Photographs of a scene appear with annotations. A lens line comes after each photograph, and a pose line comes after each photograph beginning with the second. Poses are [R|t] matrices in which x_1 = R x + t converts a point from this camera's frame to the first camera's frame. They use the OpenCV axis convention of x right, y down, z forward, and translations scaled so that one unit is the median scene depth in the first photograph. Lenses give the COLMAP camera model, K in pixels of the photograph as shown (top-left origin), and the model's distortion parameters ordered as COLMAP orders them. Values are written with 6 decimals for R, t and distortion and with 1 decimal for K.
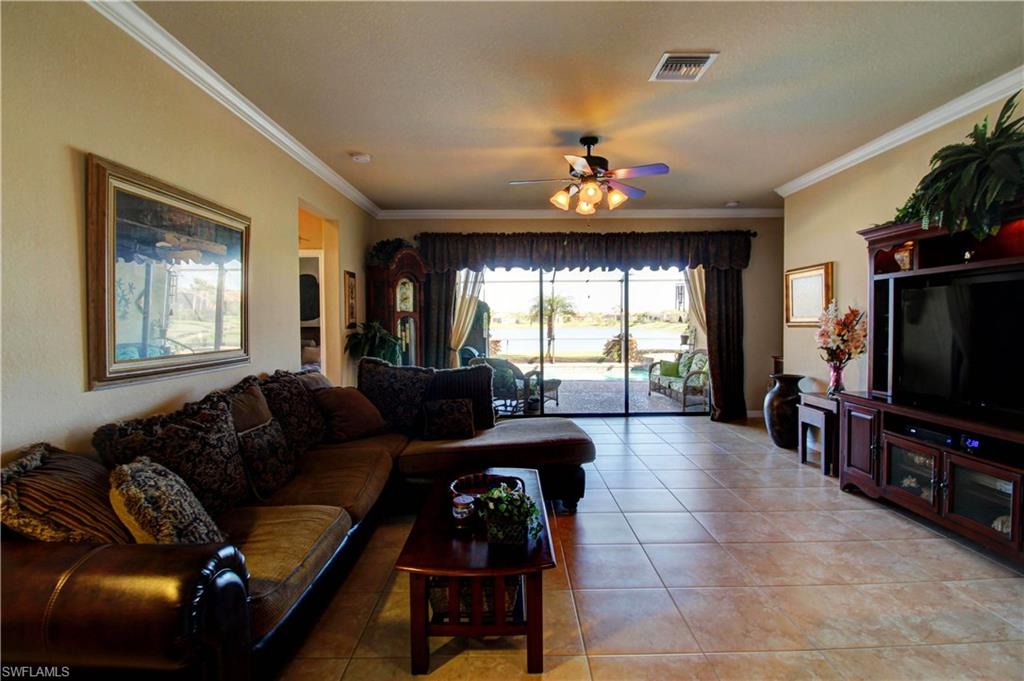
lens RADIAL K [[476.0, 0, 512.4], [0, 476.0, 332.5], [0, 0, 1]] dist [-0.000868, -0.013900]
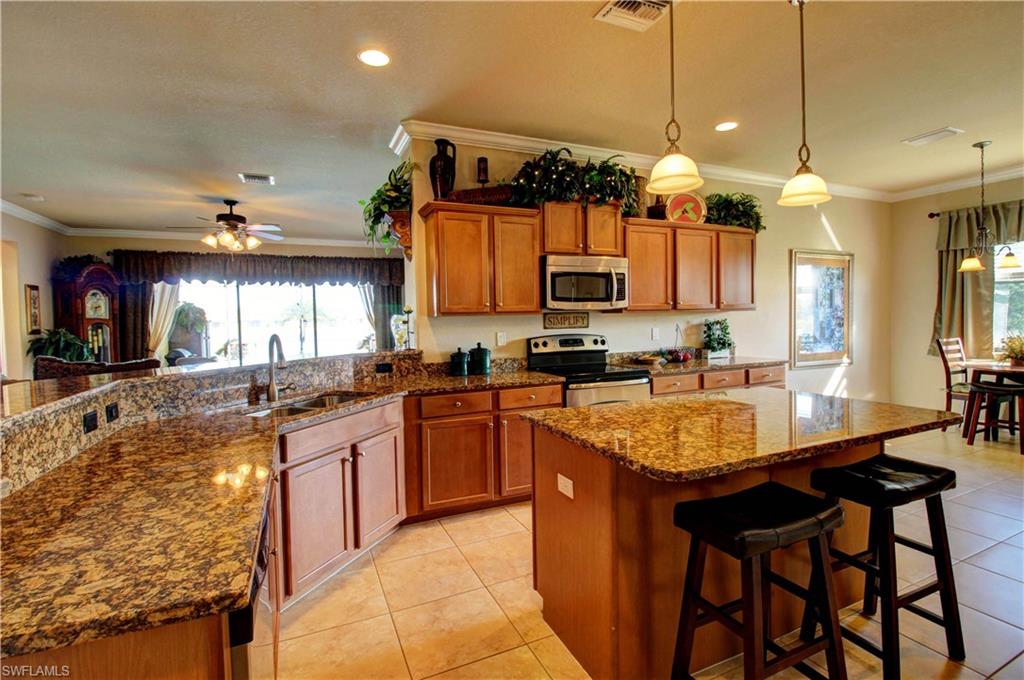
lens RADIAL K [[476.0, 0, 512.4], [0, 476.0, 332.0], [0, 0, 1]] dist [-0.000868, -0.013900]
pose [[0.912566, -0.022918, 0.408288, 0.213736], [0.023863, 0.999711, 0.002781, 0.008441], [-0.408234, 0.007205, 0.912849, -0.425967]]
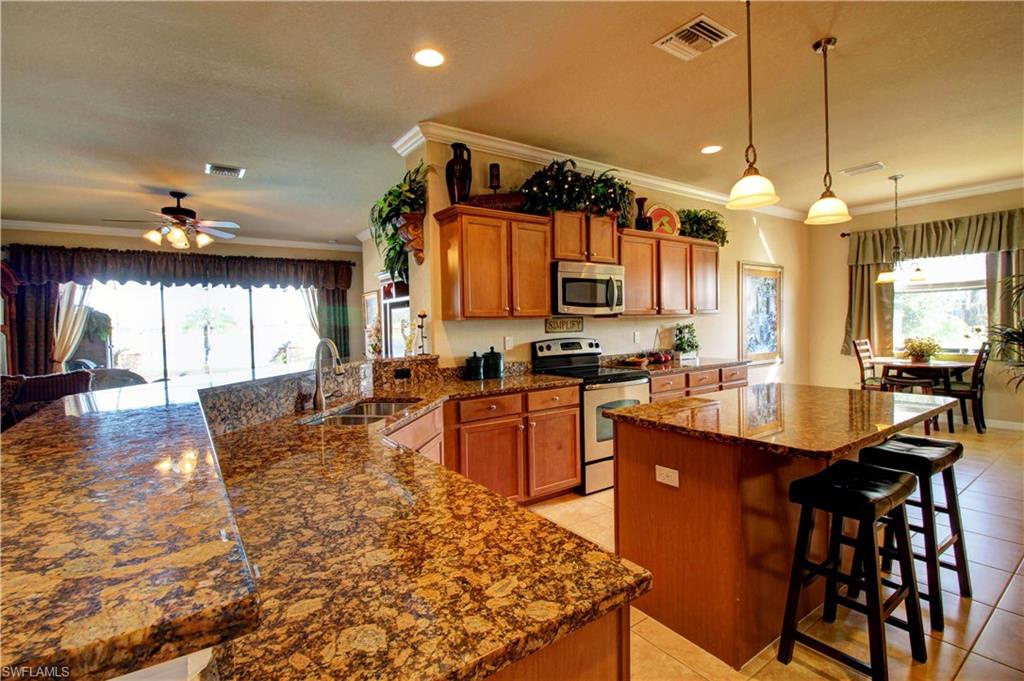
lens RADIAL K [[476.0, 0, 512.4], [0, 476.0, 332.5], [0, 0, 1]] dist [-0.000868, -0.013900]
pose [[0.818194, -0.022001, 0.574521, 0.096323], [0.029834, 0.999546, -0.004211, 0.007821], [-0.574167, 0.020586, 0.818479, -0.371860]]
